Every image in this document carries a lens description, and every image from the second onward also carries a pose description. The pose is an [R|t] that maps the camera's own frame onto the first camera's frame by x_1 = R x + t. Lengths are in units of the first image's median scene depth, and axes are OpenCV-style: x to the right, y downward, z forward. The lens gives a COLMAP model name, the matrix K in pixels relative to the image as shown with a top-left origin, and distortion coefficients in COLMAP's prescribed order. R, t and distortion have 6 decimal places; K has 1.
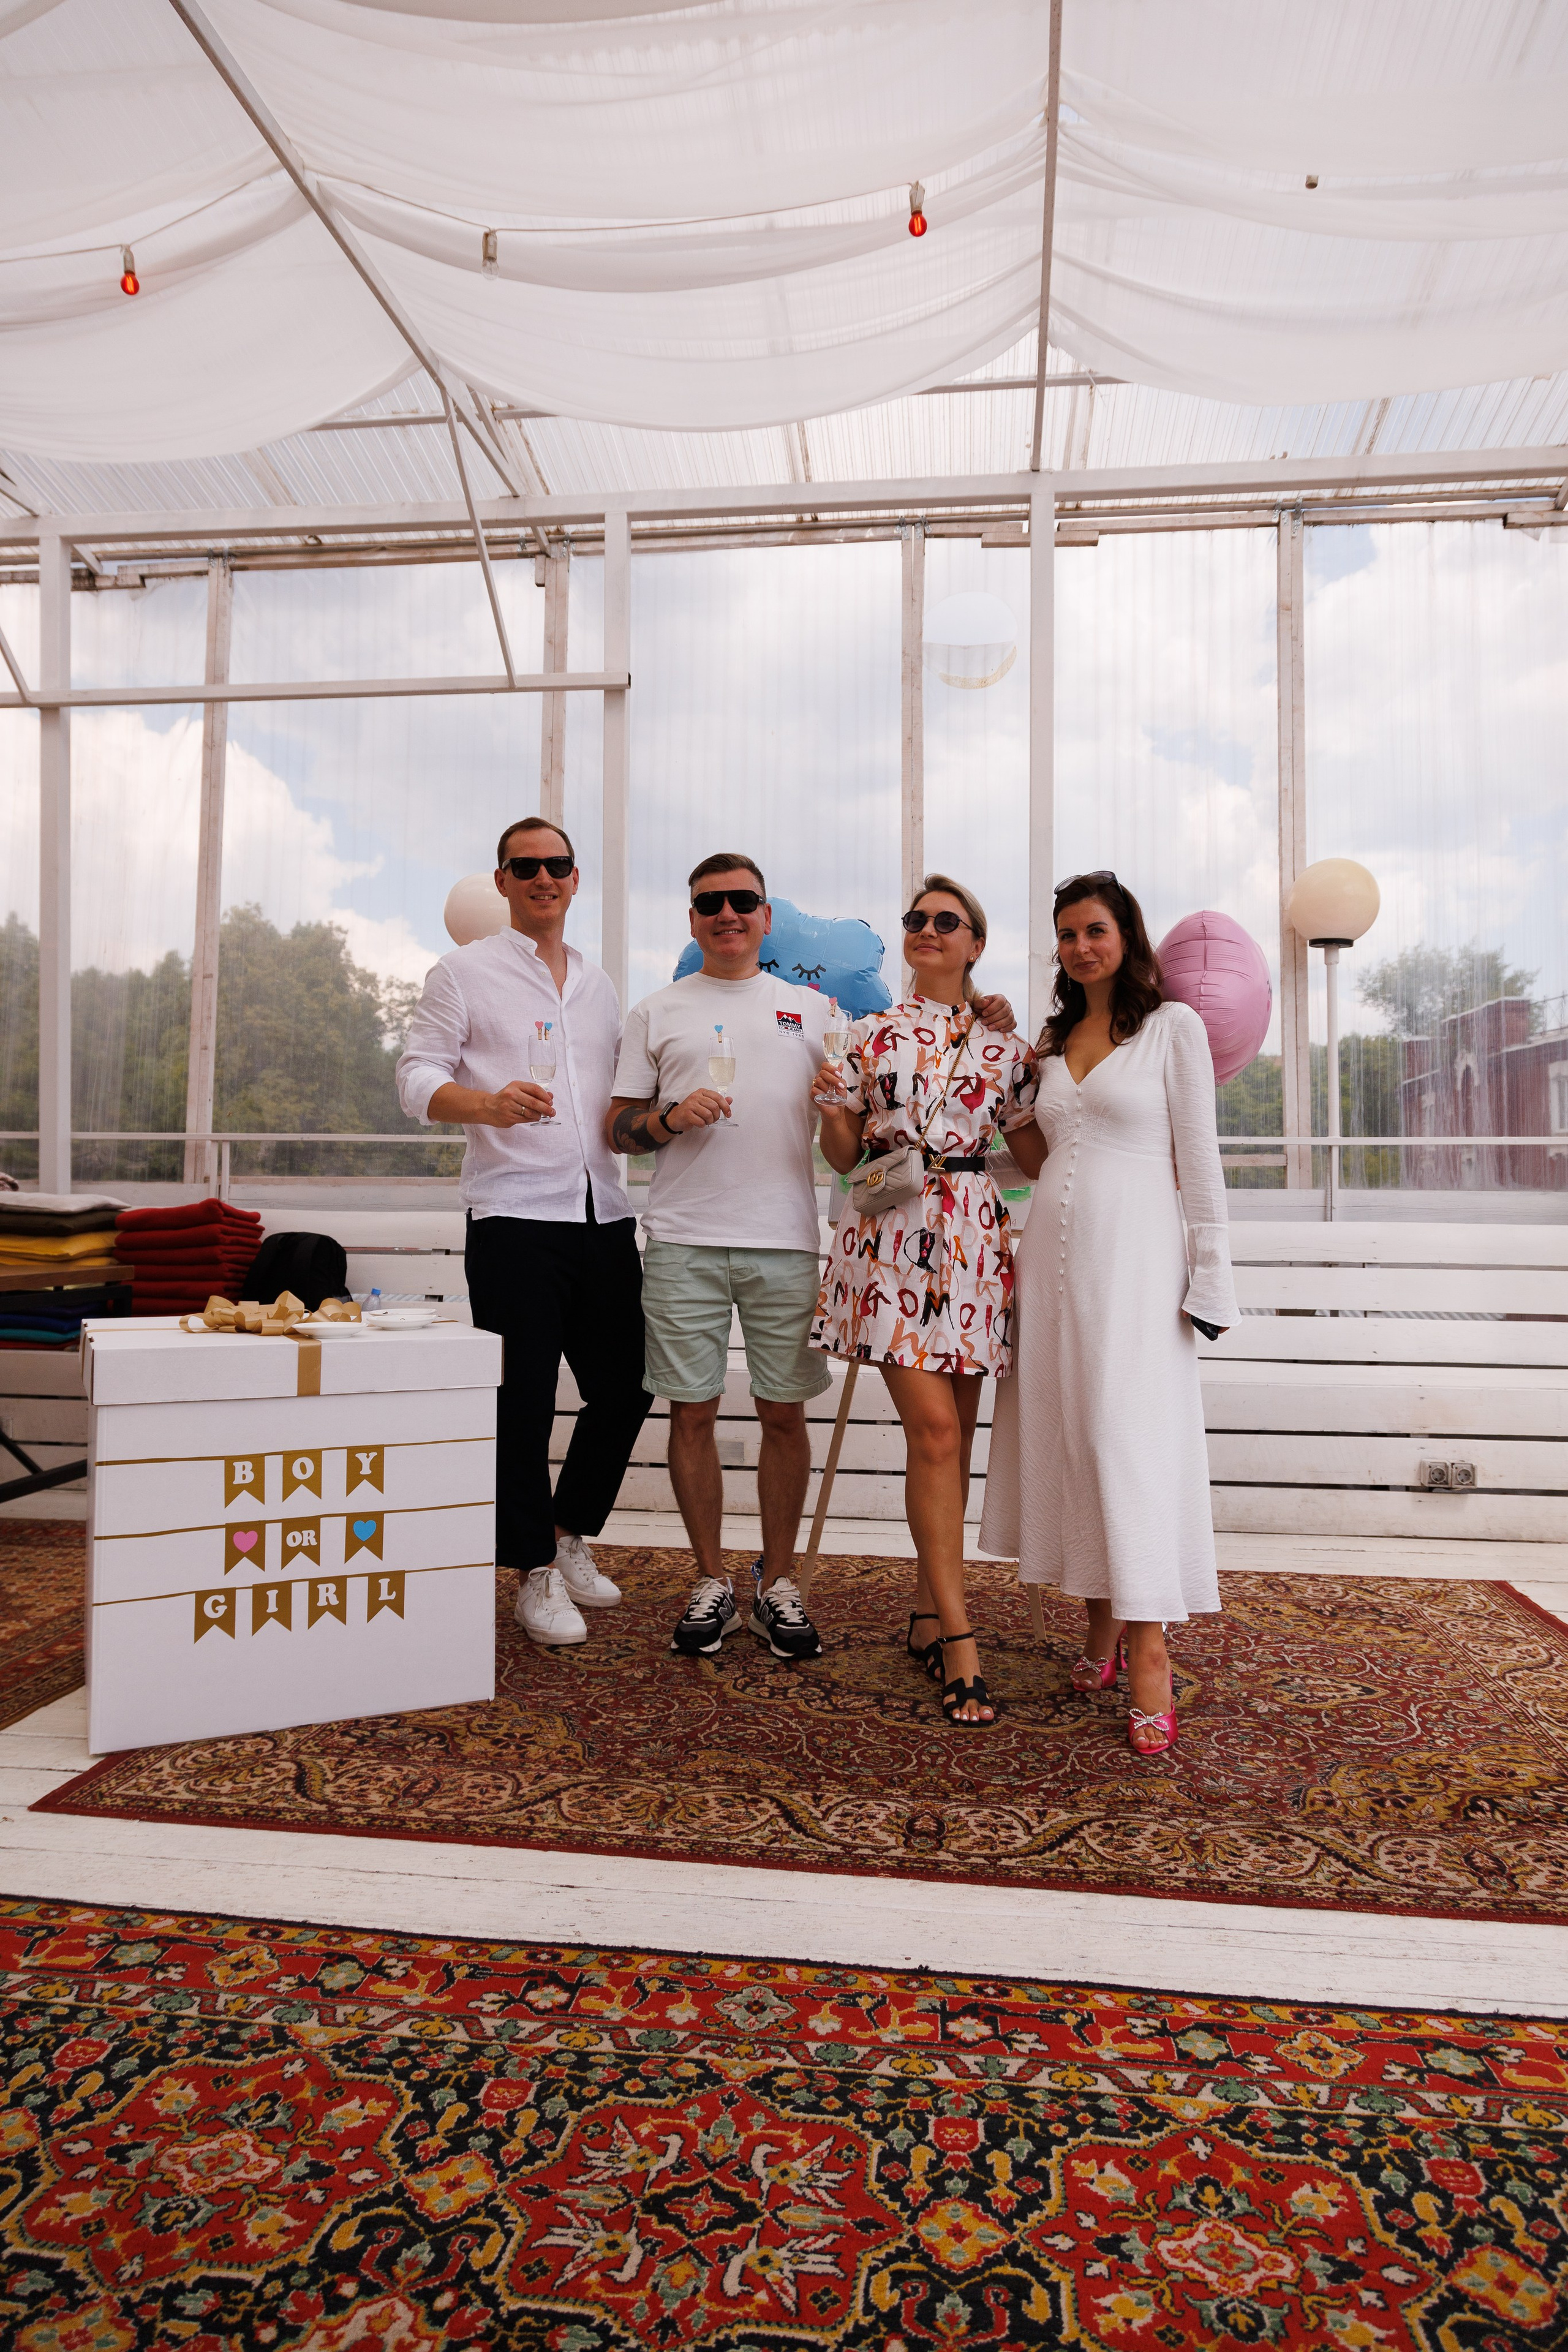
lens RADIAL K [[1488.6, 0, 786.2], [0, 1488.6, 1153.3], [0, 0, 1]] dist [0.002535, 0.003568]
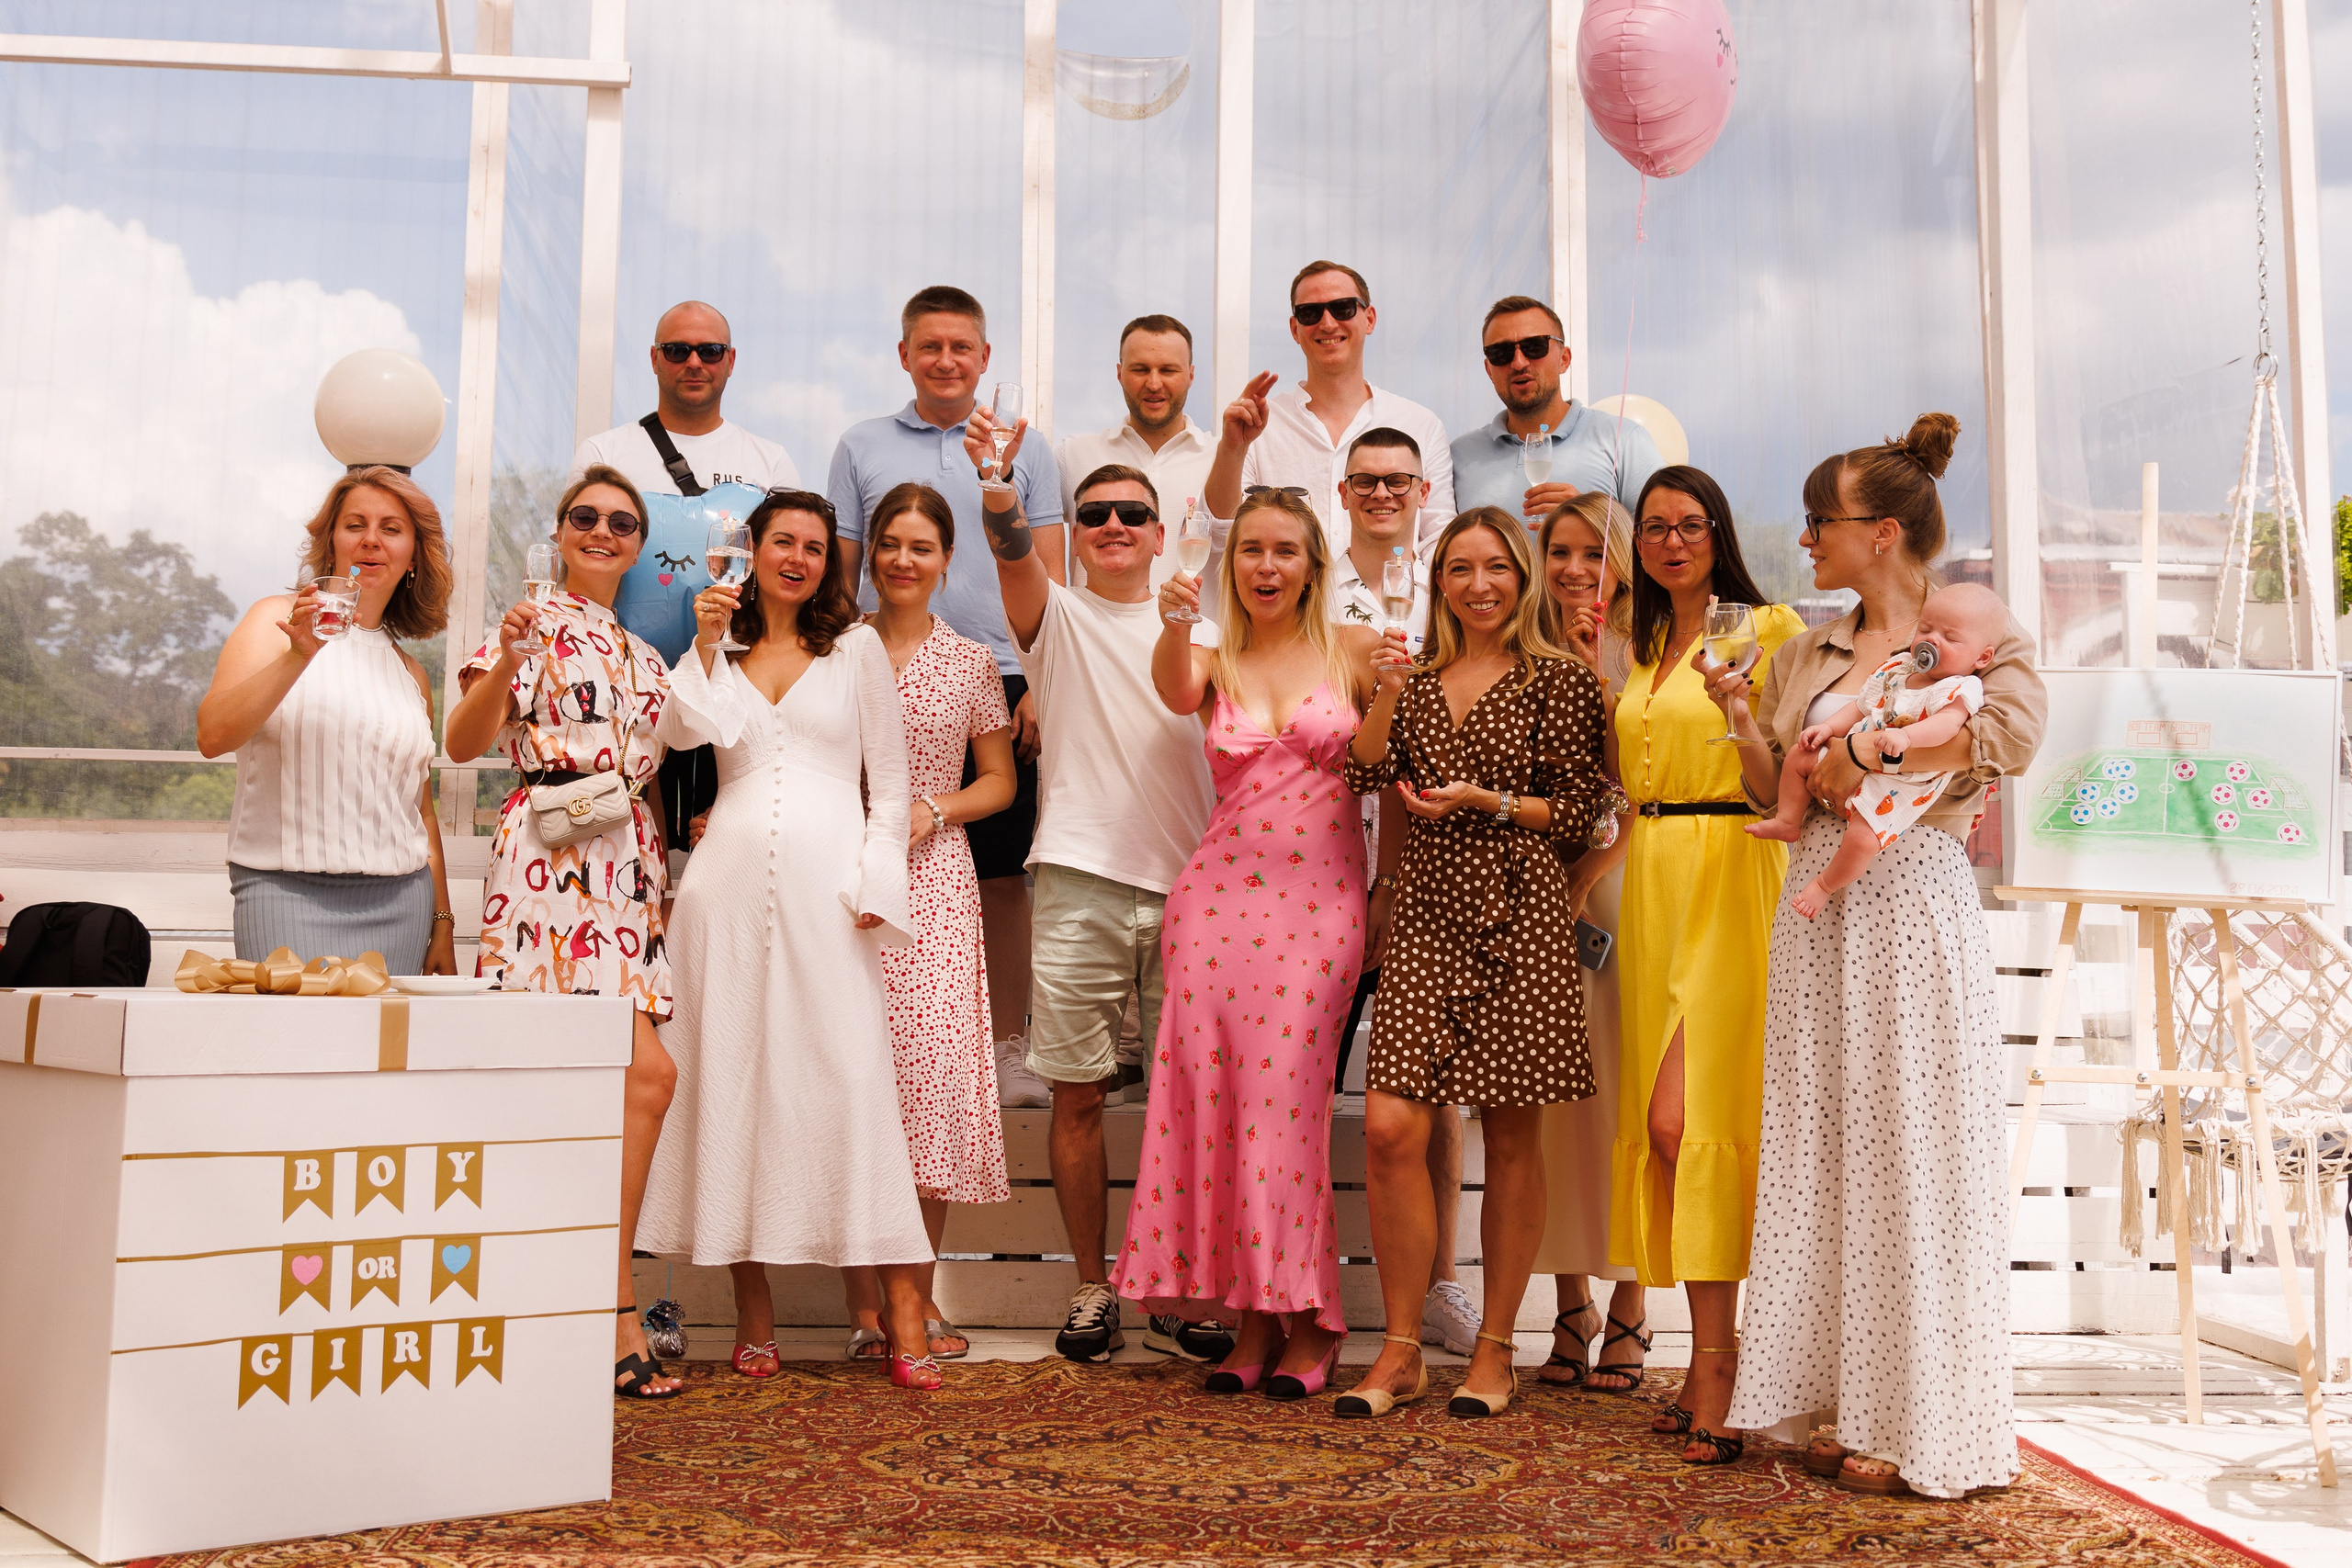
lens RADIAL K [[2736.1, 0, 1140.6], [0, 2736.1, 611.6], [0, 0, 1]] dist [-0.003049, 0.032696]
pose [[0.976947, 0.034036, 0.210750, -0.252054], [-0.015170, 0.995781, -0.090495, 0.052820], [-0.212941, 0.085212, 0.973342, -0.417301]]
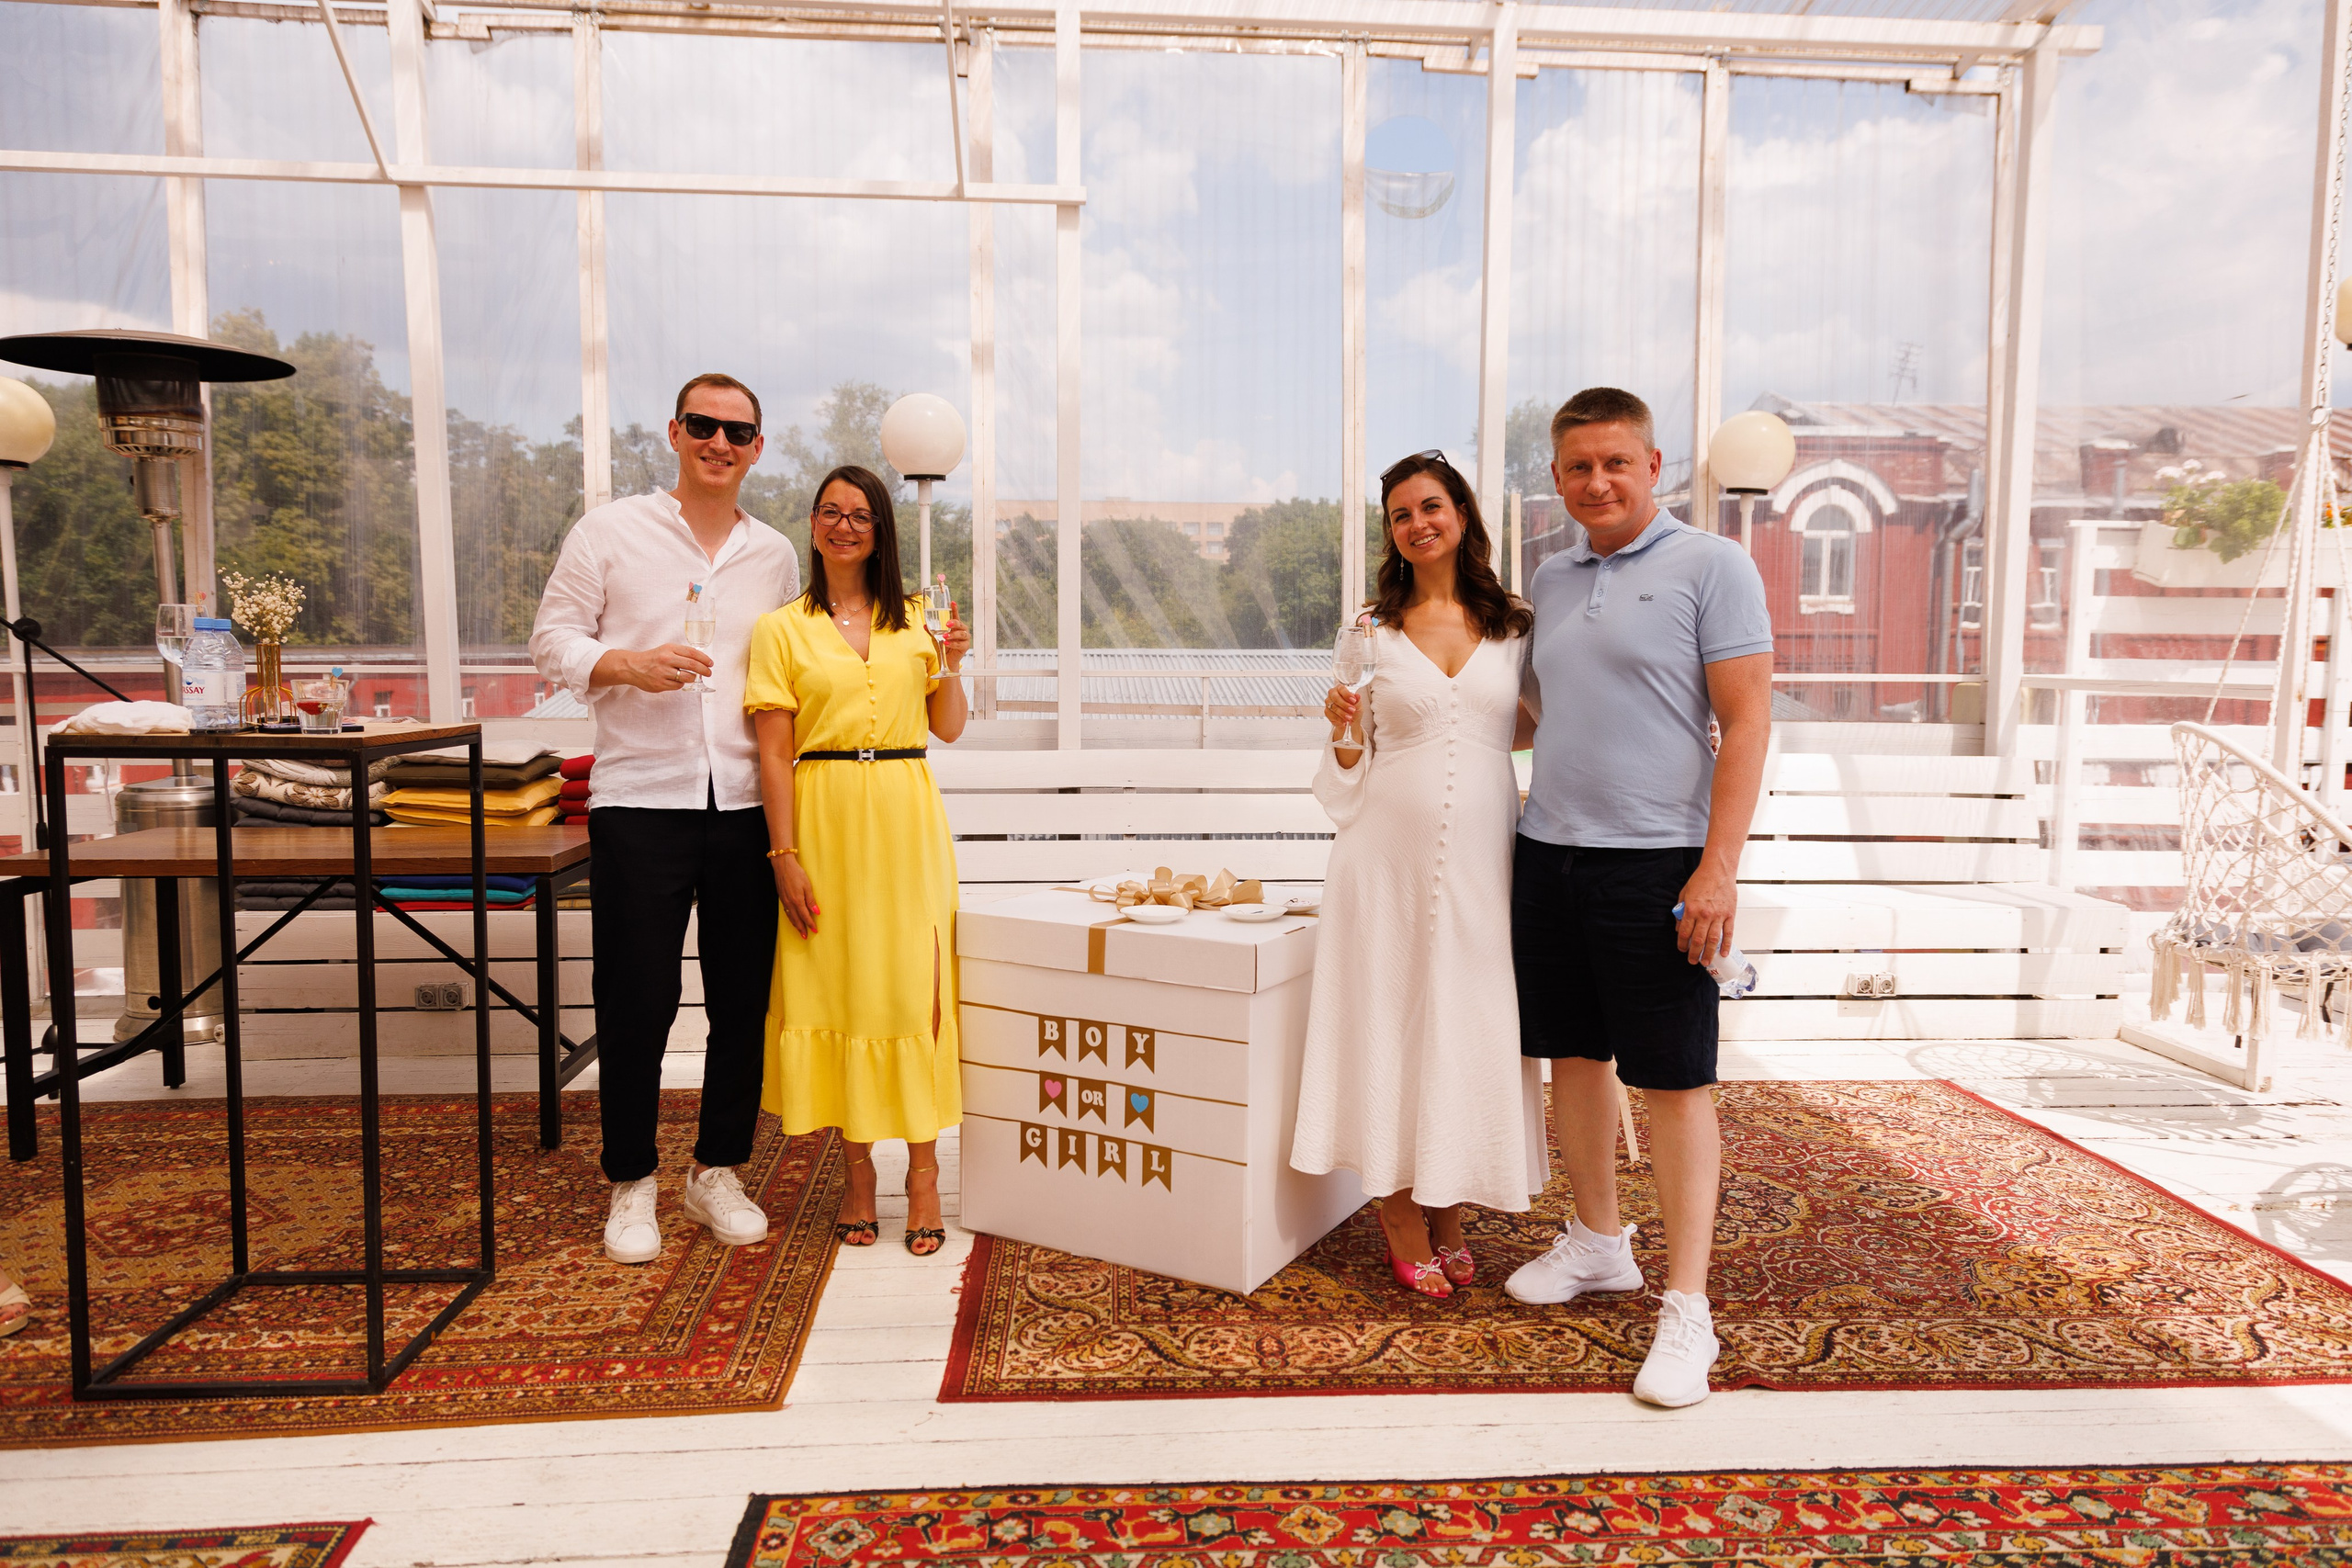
lens RADIAL K [[1552.3, 0, 1176.0], [0, 1552.3, 784.0], [0, 0, 1]] dist [0.018615, 0.007054]
pose [[0.980555, -0.016898, 0.195516, -0.478367], [-0.005921, 0.993285, 0.115542, -0.111965], [-0.196156, -0.114453, 0.973870, -0.062220]]
